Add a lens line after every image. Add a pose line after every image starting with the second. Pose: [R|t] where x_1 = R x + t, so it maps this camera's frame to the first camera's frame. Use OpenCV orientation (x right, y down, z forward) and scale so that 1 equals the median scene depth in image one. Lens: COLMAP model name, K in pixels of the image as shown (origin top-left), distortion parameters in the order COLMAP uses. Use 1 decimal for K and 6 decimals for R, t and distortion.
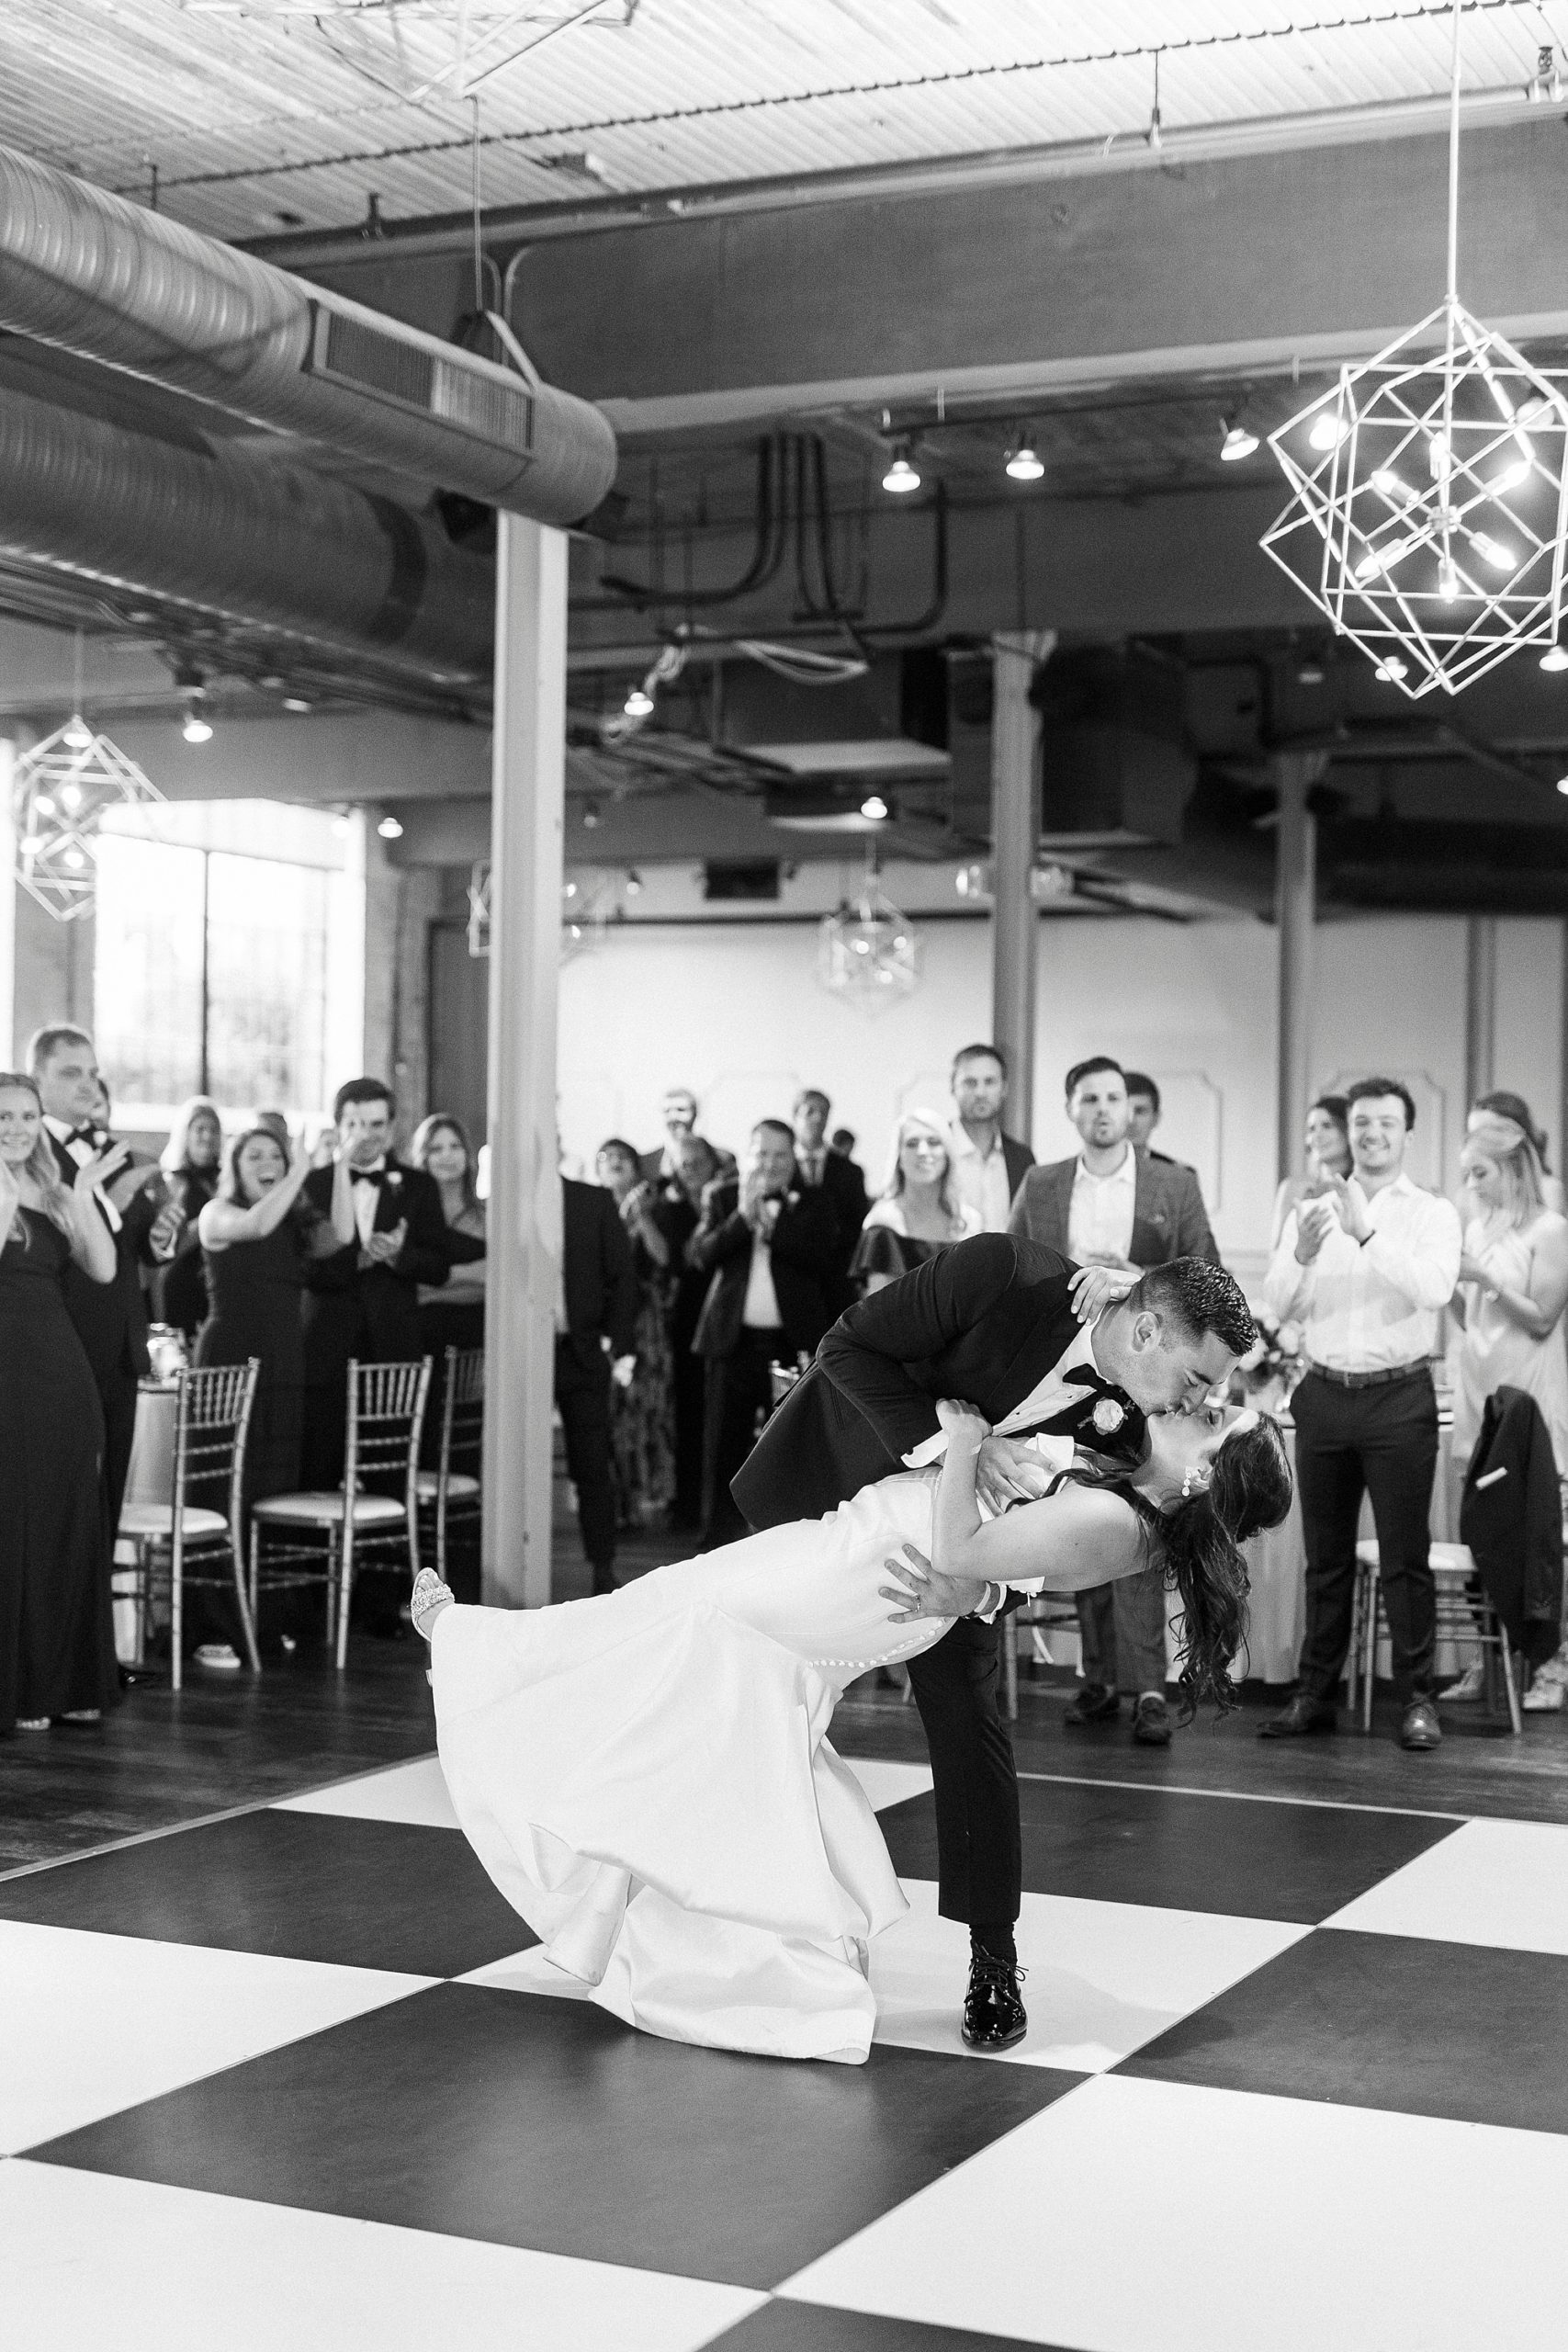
lens RADIAL K [[3402.3, 0, 784.0], [0, 3402.3, 1176.0], [0, 0, 1]] dist [-0.008559, -0.074730]
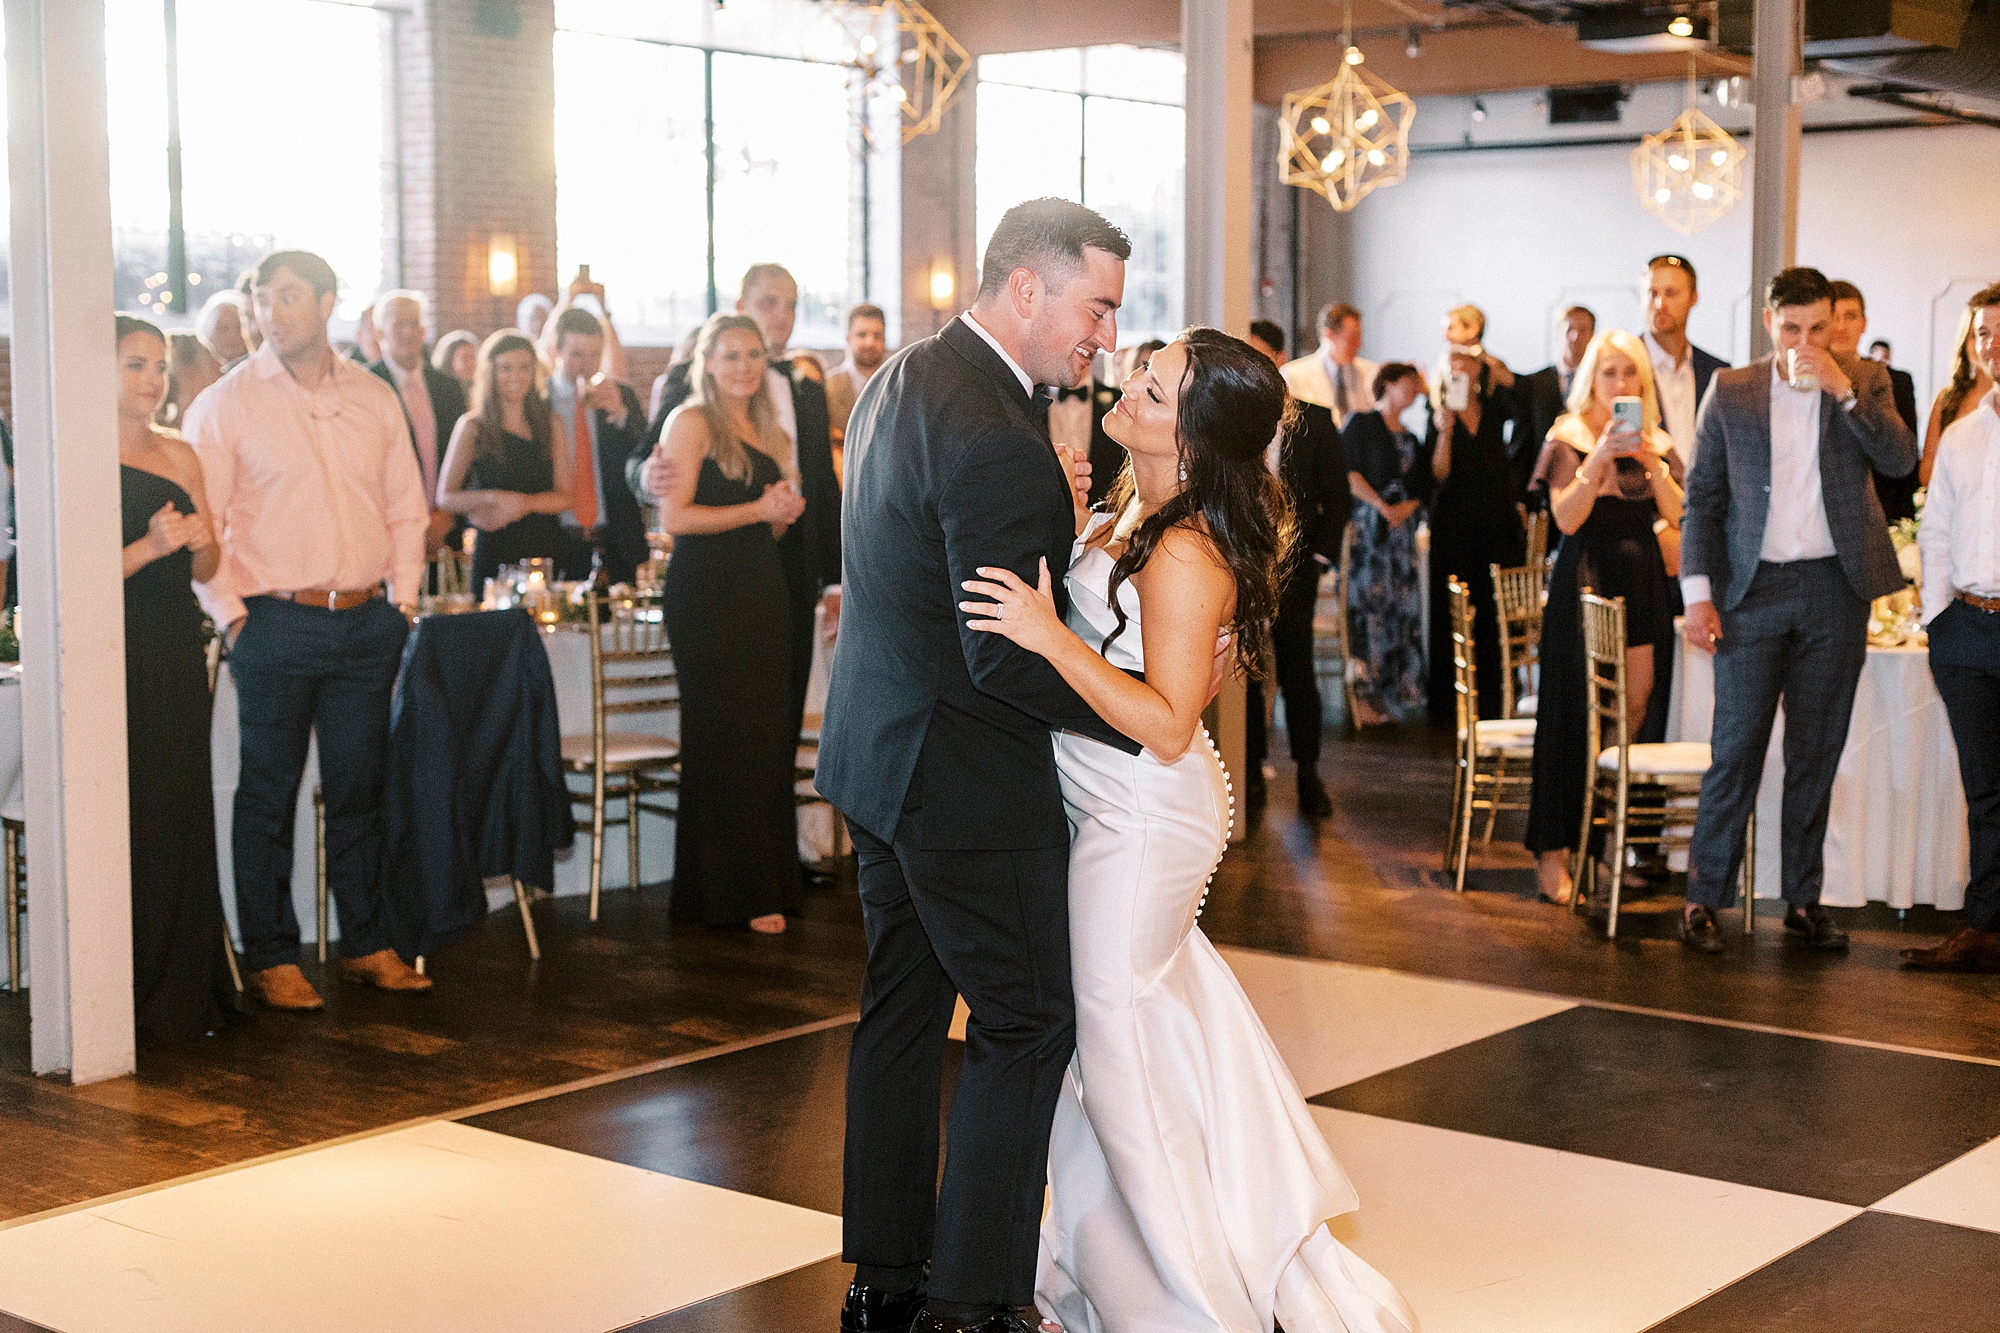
lens RADIAL K [[2893.4, 0, 1000.0], [0, 2893.4, 666.5], [0, 0, 1]] dist [-0.008559, -0.074730]
pose [[0.967423, 0.008072, -0.253037, 0.057834], [0.016737, 0.995266, 0.095739, -0.002292], [0.252612, -0.096855, 0.962708, 0.092256]]
